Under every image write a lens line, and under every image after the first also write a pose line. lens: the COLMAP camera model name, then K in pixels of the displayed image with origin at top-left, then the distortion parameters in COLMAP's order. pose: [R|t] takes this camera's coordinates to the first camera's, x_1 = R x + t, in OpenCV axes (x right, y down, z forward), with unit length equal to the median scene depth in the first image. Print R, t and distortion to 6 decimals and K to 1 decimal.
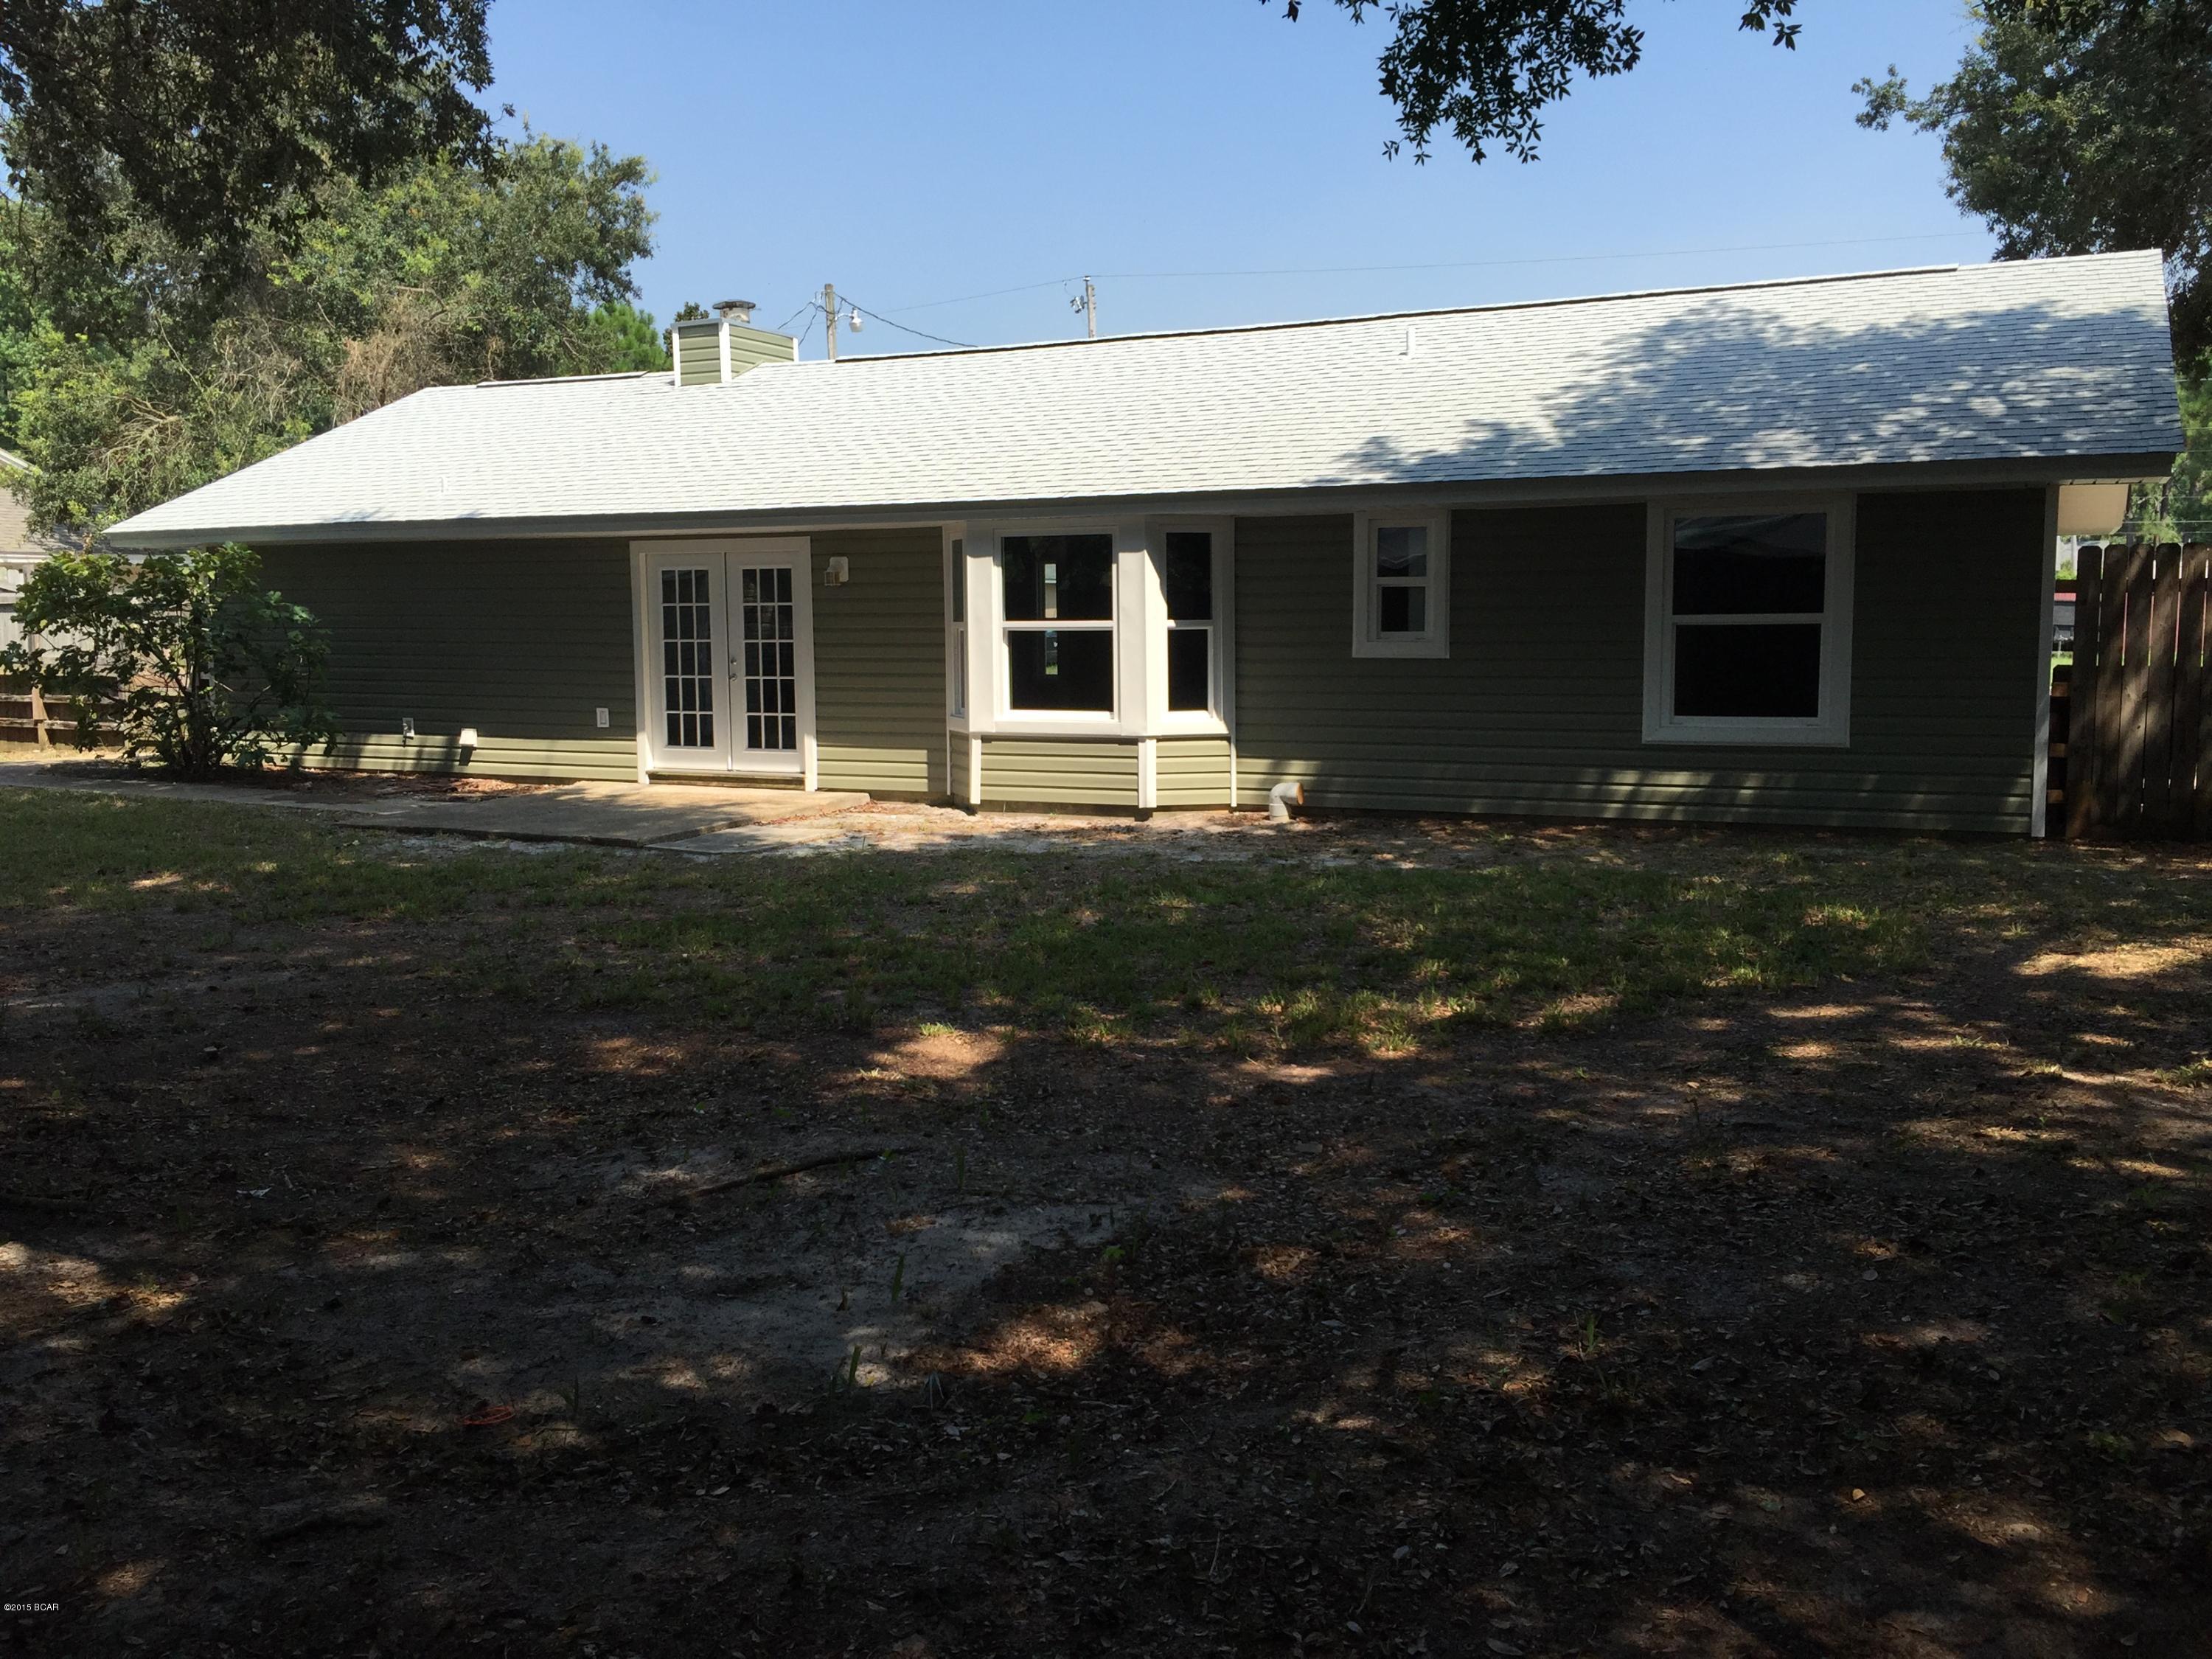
lens RADIAL K [[1894.6, 0, 1103.4], [0, 1894.6, 826.5], [0, 0, 1]] dist [0.056261, -0.053466]
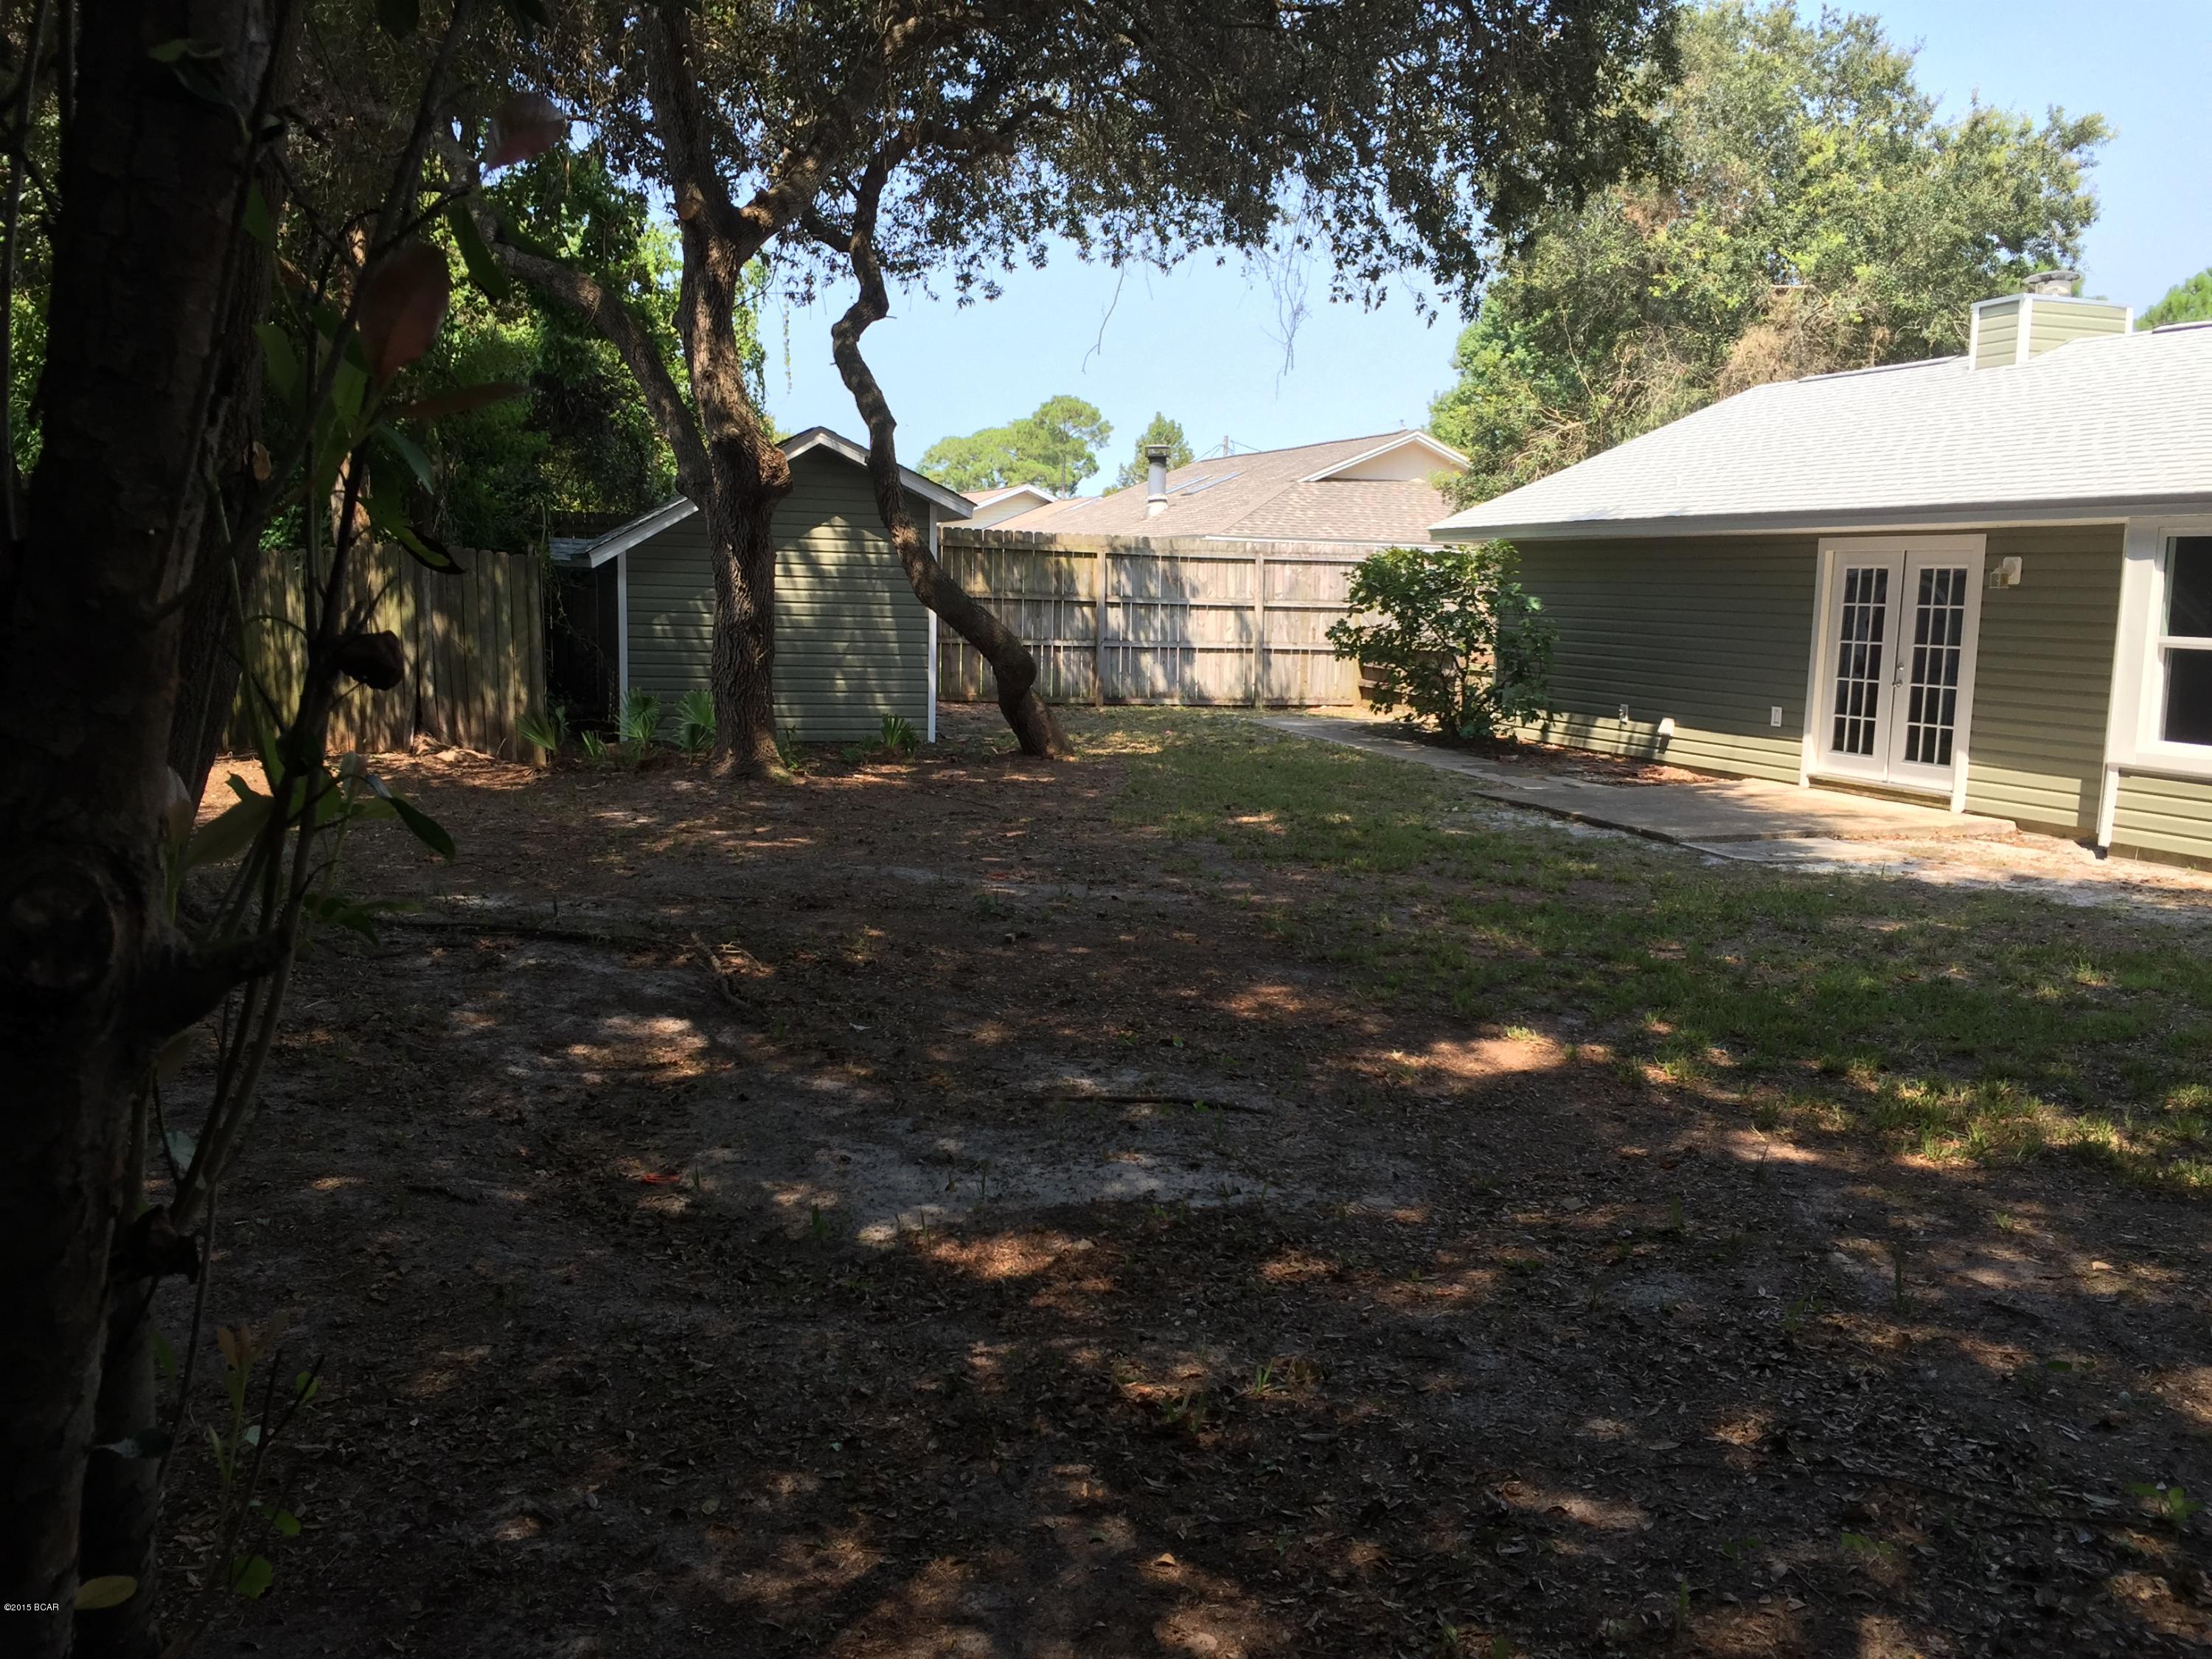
lens RADIAL K [[1894.6, 0, 1103.4], [0, 1894.6, 826.5], [0, 0, 1]] dist [0.056261, -0.053466]
pose [[0.696321, 0.116894, -0.708148, 0.240823], [-0.112721, 0.992215, 0.052946, -0.016157], [0.708824, 0.042956, 0.704076, 0.066623]]
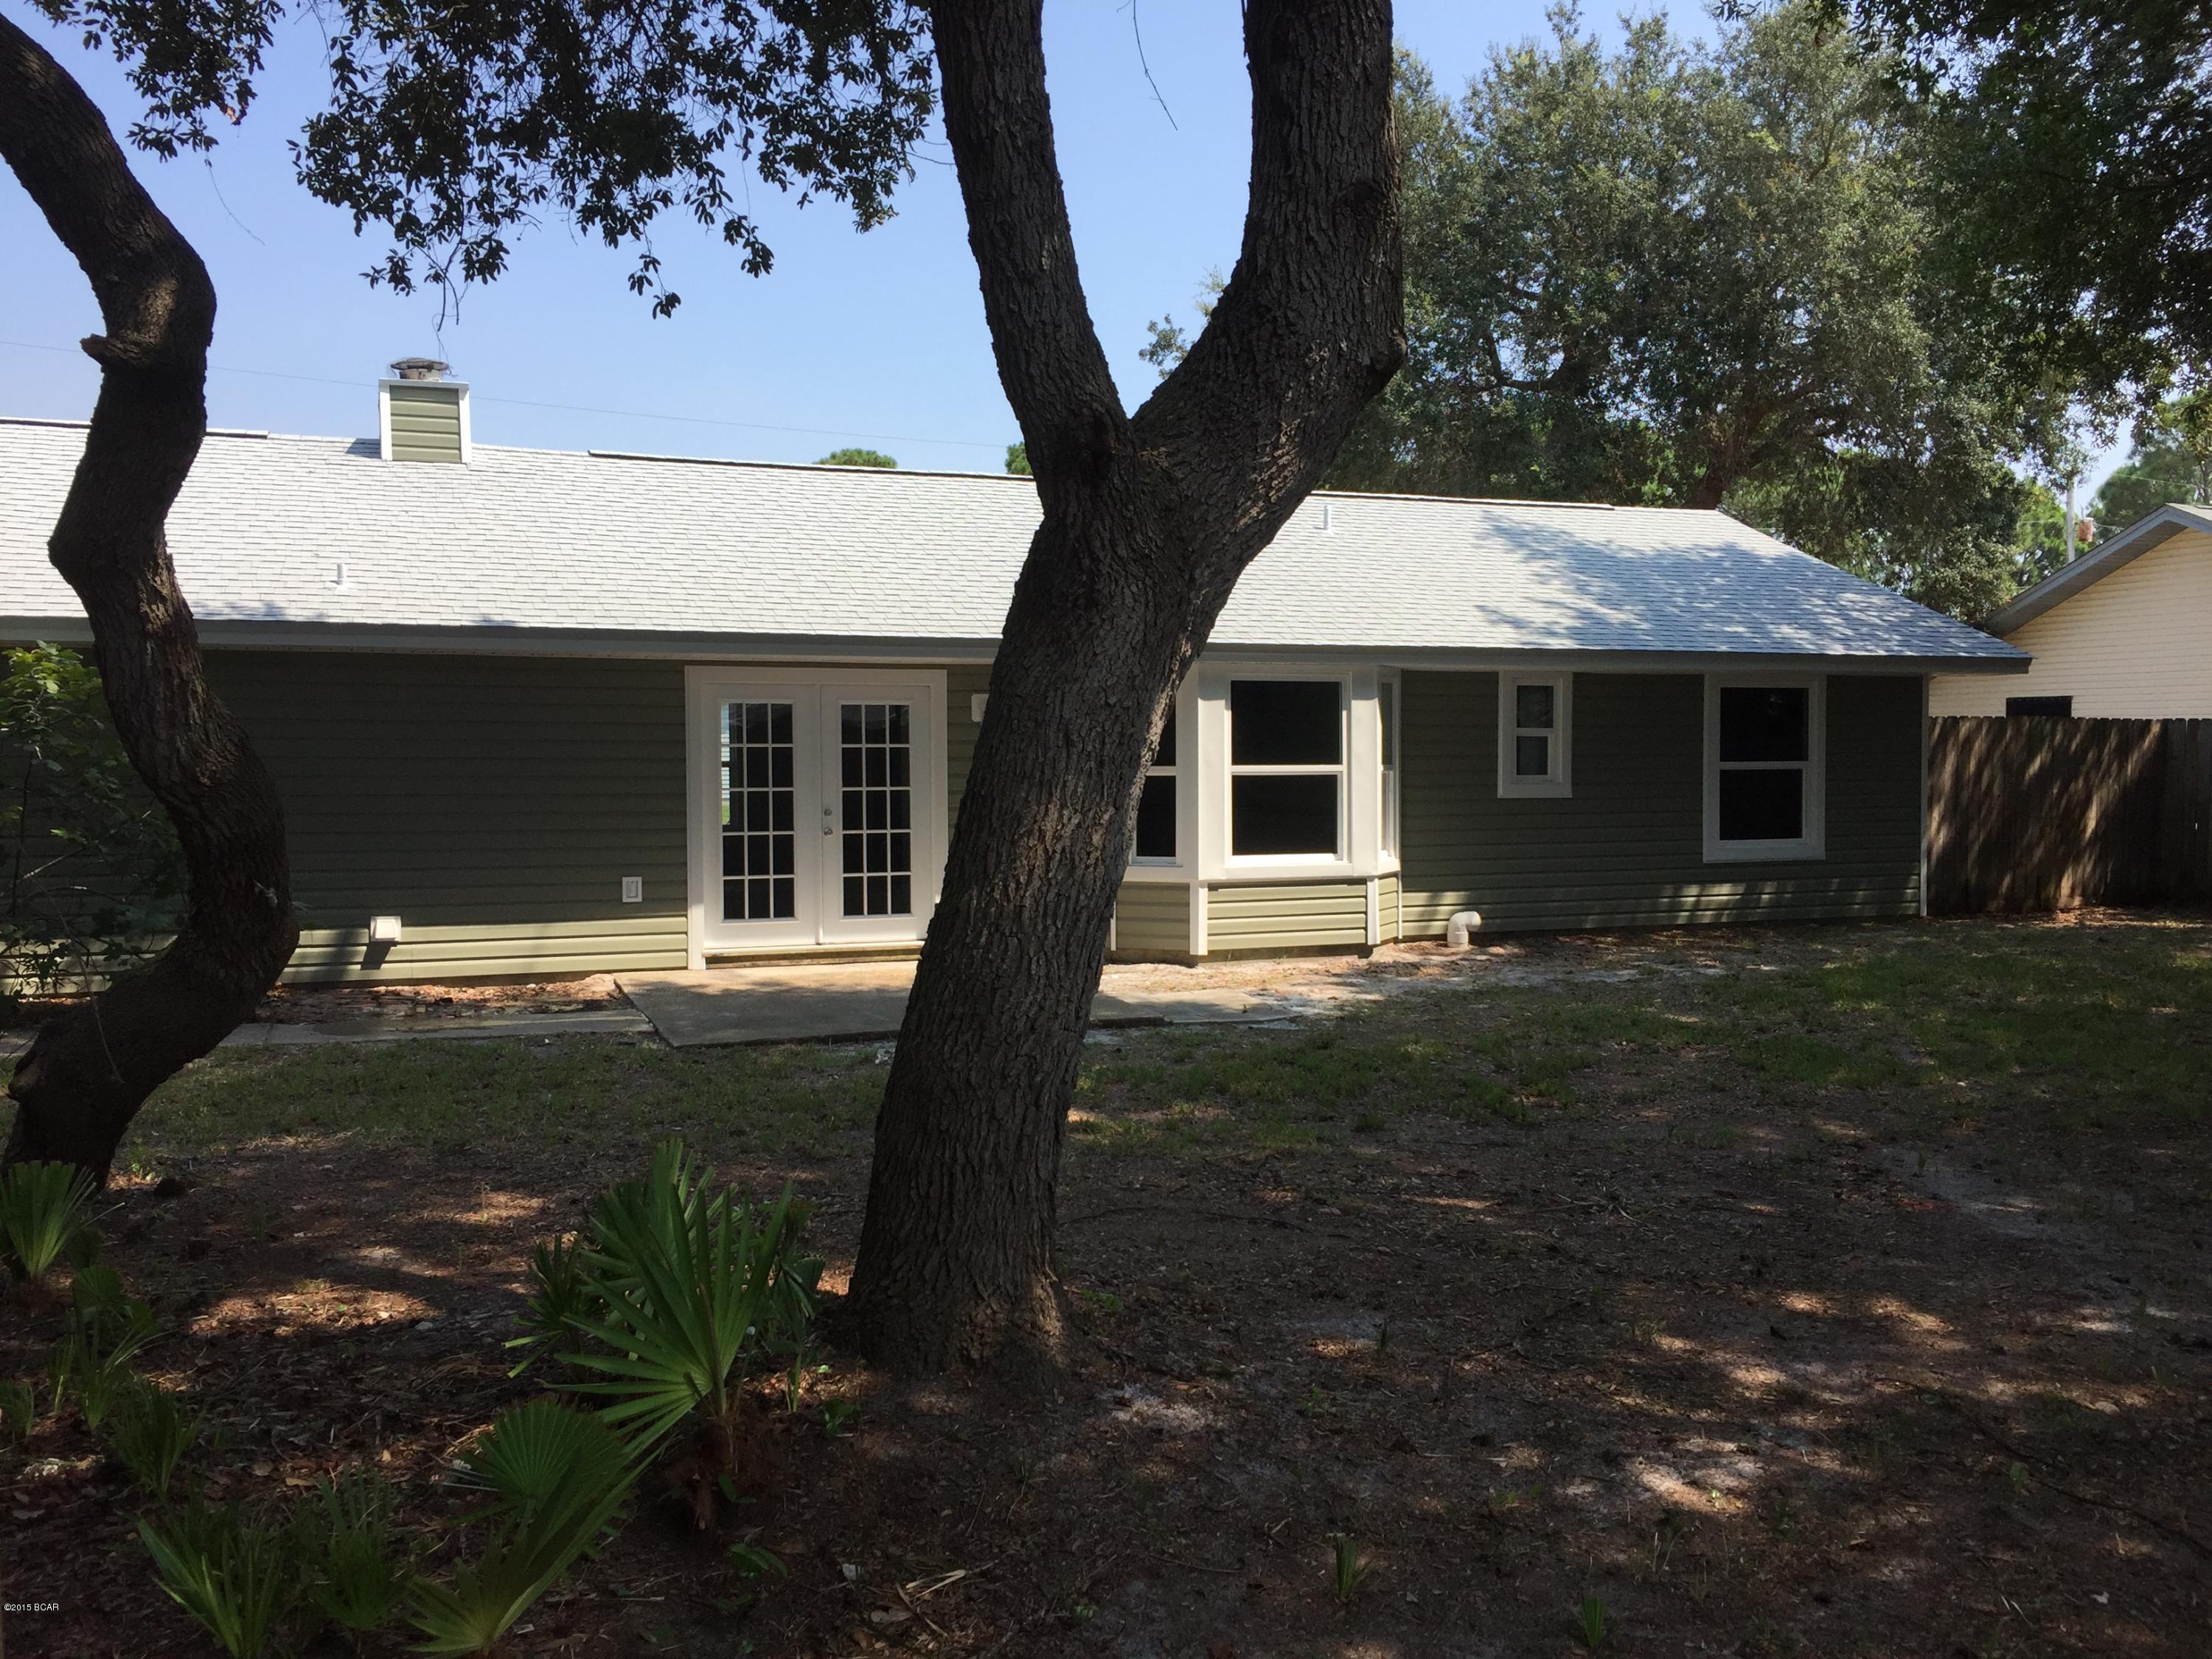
lens RADIAL K [[1894.6, 0, 1103.4], [0, 1894.6, 826.5], [0, 0, 1]] dist [0.056261, -0.053466]
pose [[0.679913, -0.021716, 0.732971, -0.834264], [0.078998, 0.995913, -0.043774, -0.040212], [-0.729025, 0.087666, 0.678850, 0.396271]]
